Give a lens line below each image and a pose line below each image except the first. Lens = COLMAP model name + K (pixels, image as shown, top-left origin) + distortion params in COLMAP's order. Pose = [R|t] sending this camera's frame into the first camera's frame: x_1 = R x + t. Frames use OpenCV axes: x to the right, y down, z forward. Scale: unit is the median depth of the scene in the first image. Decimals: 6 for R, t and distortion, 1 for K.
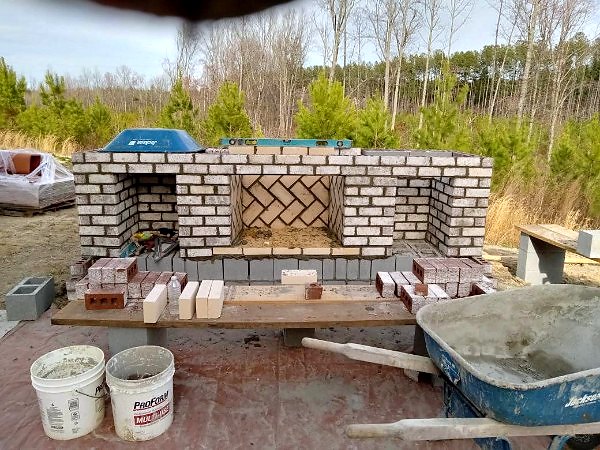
lens RADIAL K [[397.6, 0, 300.0], [0, 397.6, 225.0], [0, 0, 1]] dist [-0.008199, -0.000603]
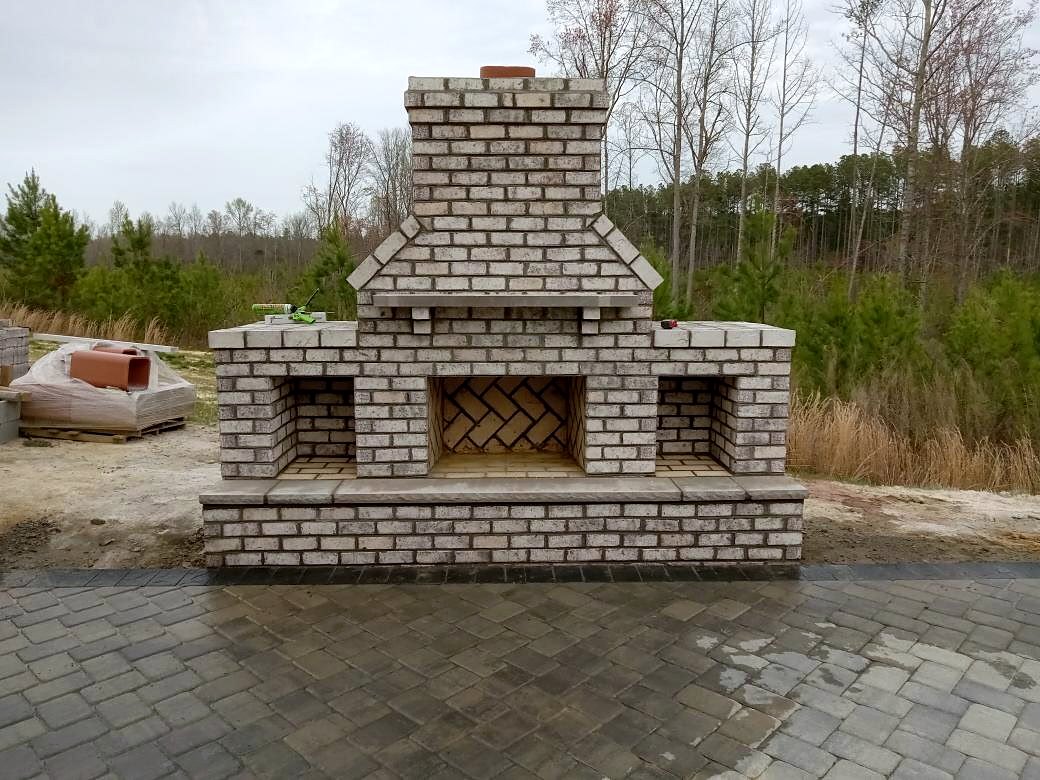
lens RADIAL K [[689.1, 0, 520.0], [0, 689.1, 390.0], [0, 0, 1]] dist [-0.008199, -0.000603]
pose [[0.999690, -0.012021, -0.021800, 0.019865], [0.009704, 0.994588, -0.103448, 0.029724], [0.022925, 0.103204, 0.994396, -0.244209]]
